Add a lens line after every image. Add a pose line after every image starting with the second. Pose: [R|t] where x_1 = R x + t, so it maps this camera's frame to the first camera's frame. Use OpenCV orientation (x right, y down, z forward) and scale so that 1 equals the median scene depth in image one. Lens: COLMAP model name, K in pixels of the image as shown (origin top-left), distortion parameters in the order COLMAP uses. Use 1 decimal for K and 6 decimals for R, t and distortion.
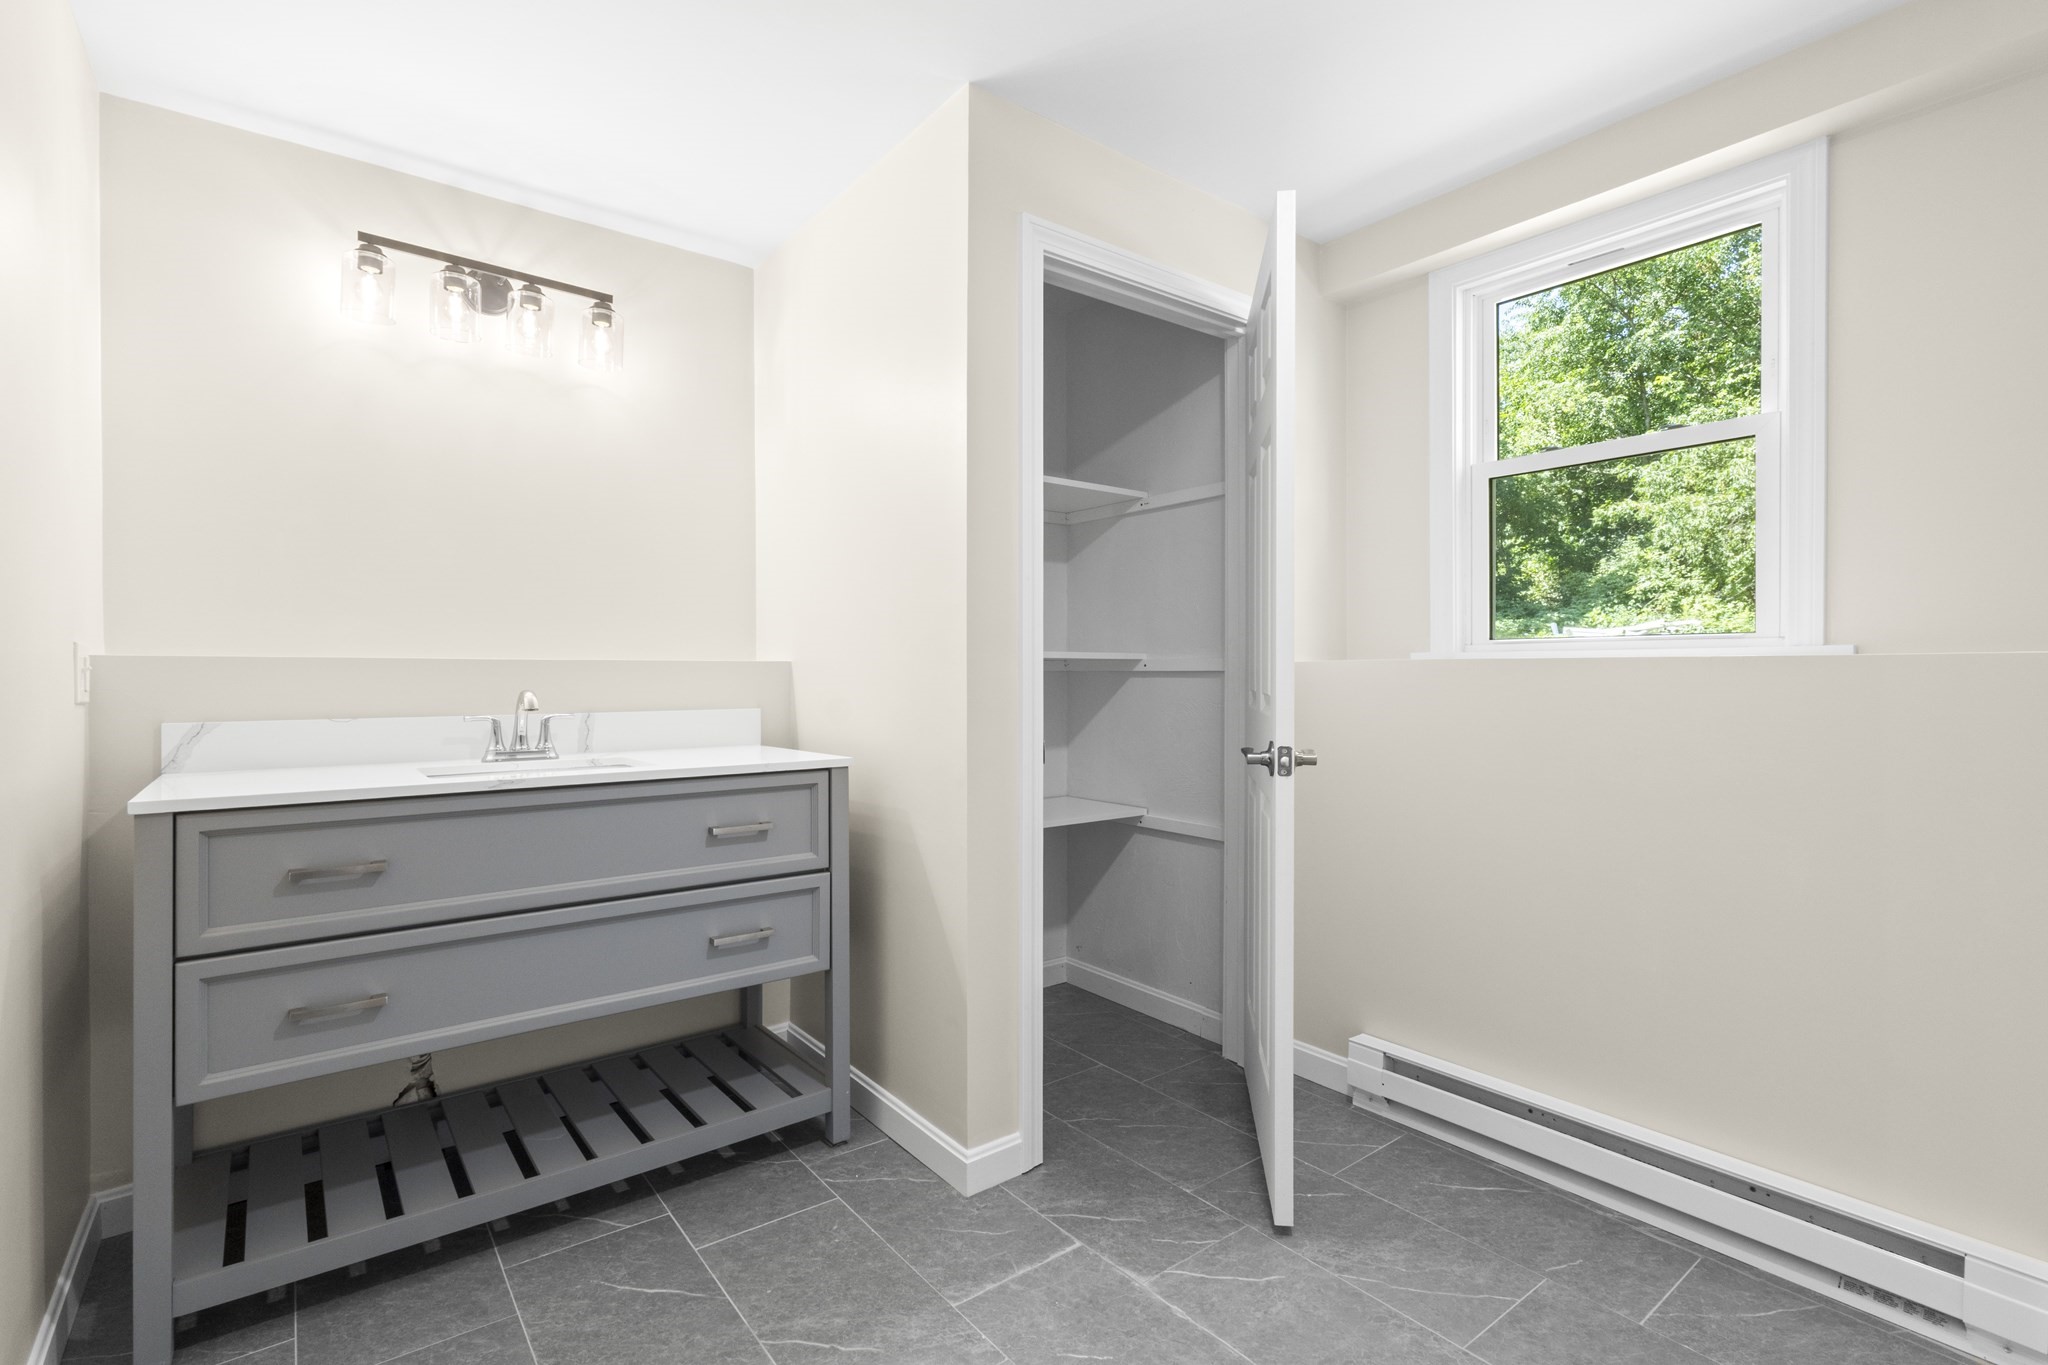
lens RADIAL K [[952.6, 0, 1018.9], [0, 952.6, 679.4], [0, 0, 1]] dist [0.002897, 0.000978]
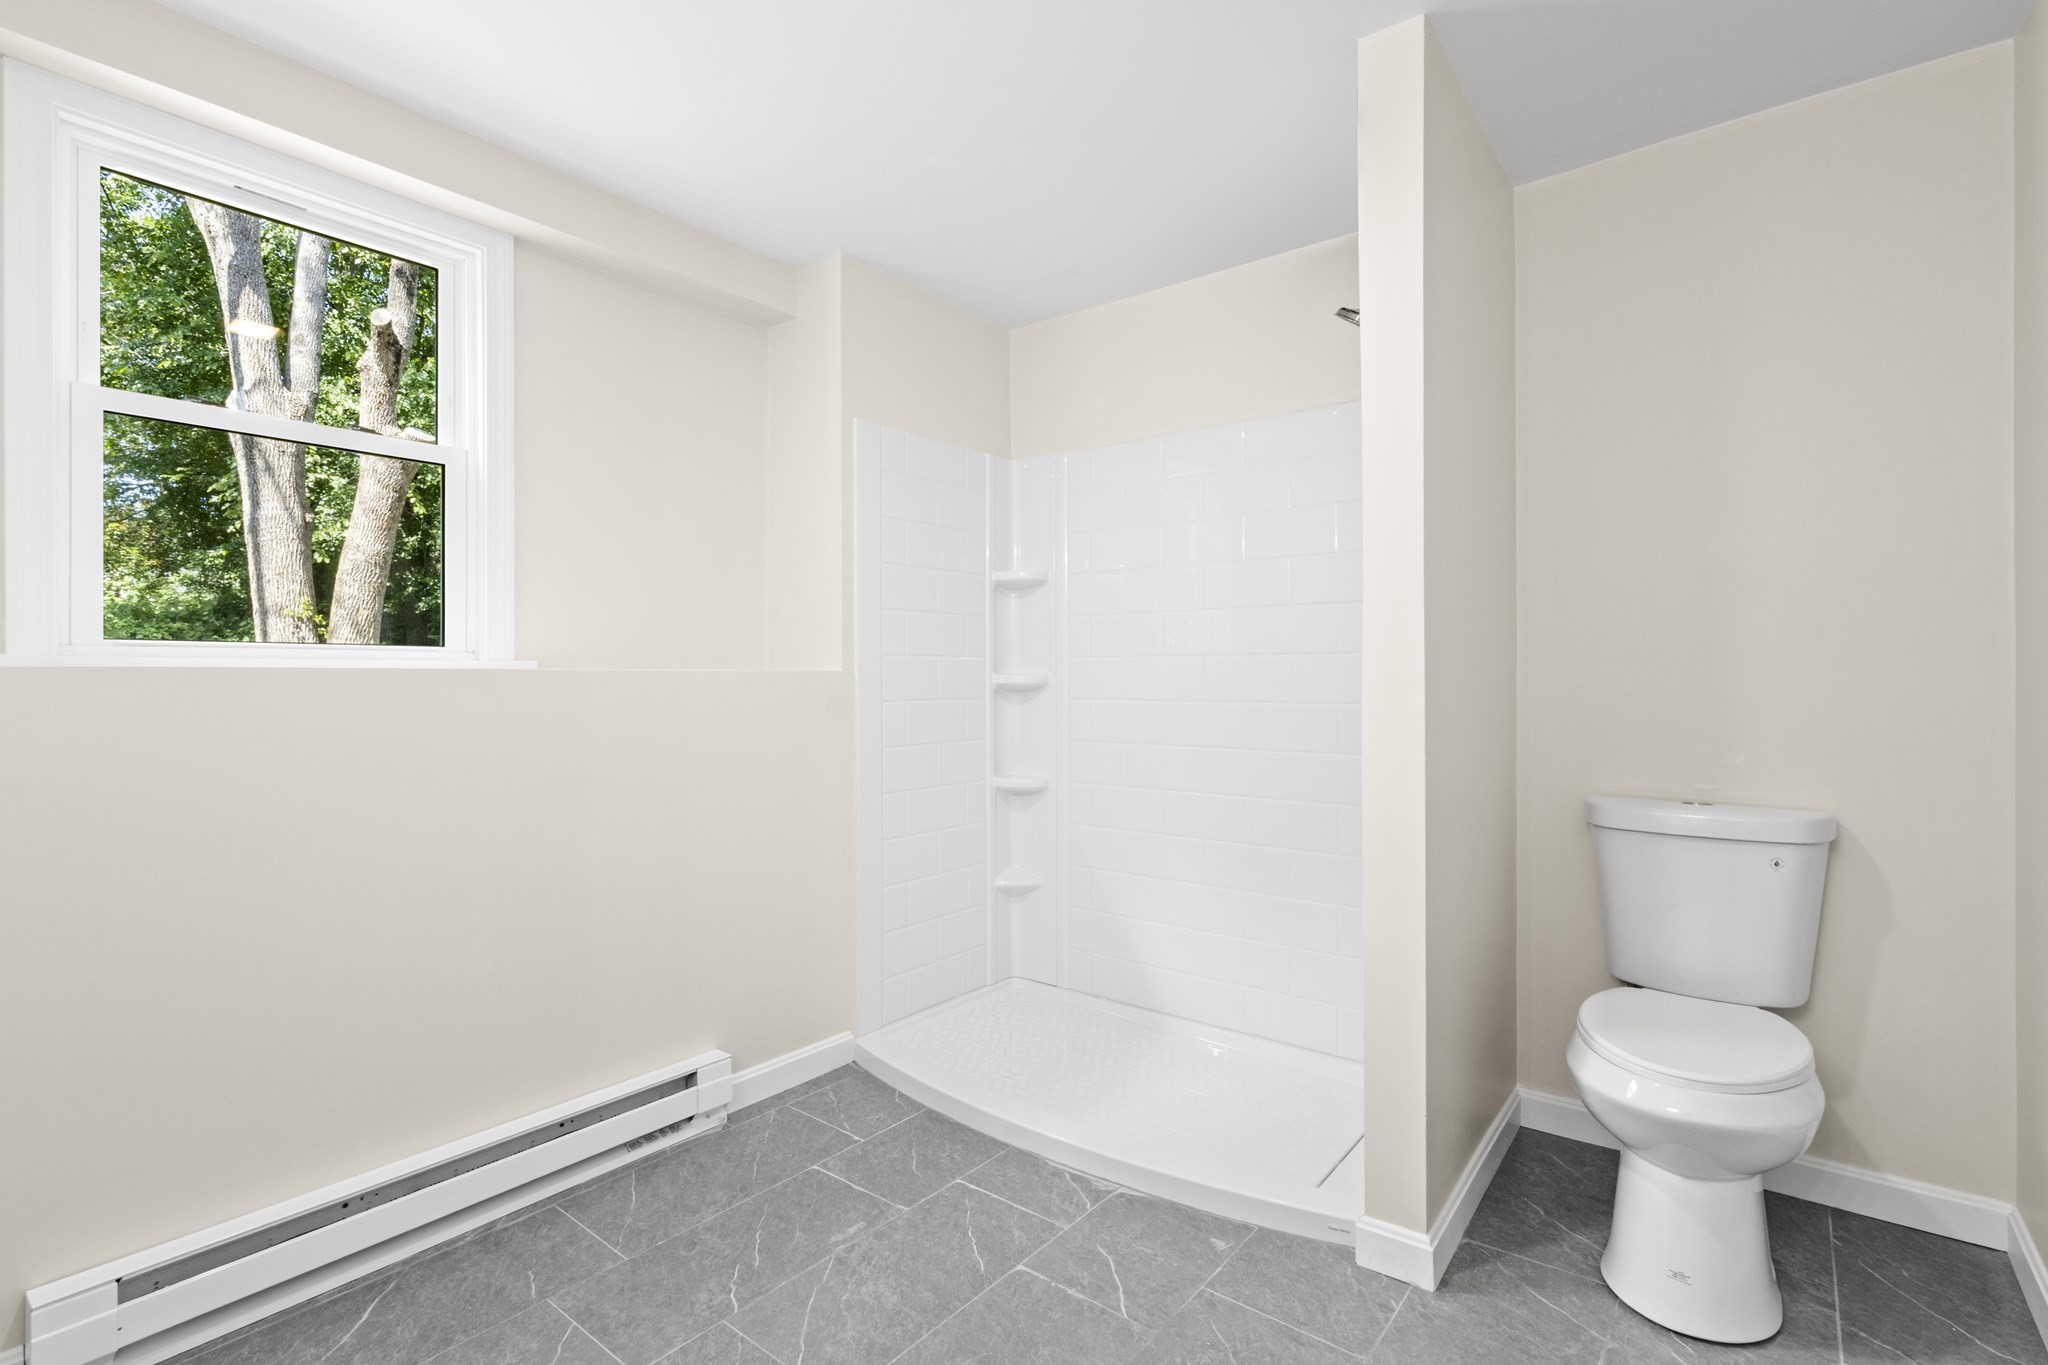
lens RADIAL K [[952.6, 0, 1018.9], [0, 952.6, 679.4], [0, 0, 1]] dist [0.002897, 0.000978]
pose [[-0.233105, 0.001322, 0.972451, -0.477035], [0.012512, 0.999920, 0.001639, -0.007059], [-0.972371, 0.012550, -0.233103, 0.688085]]
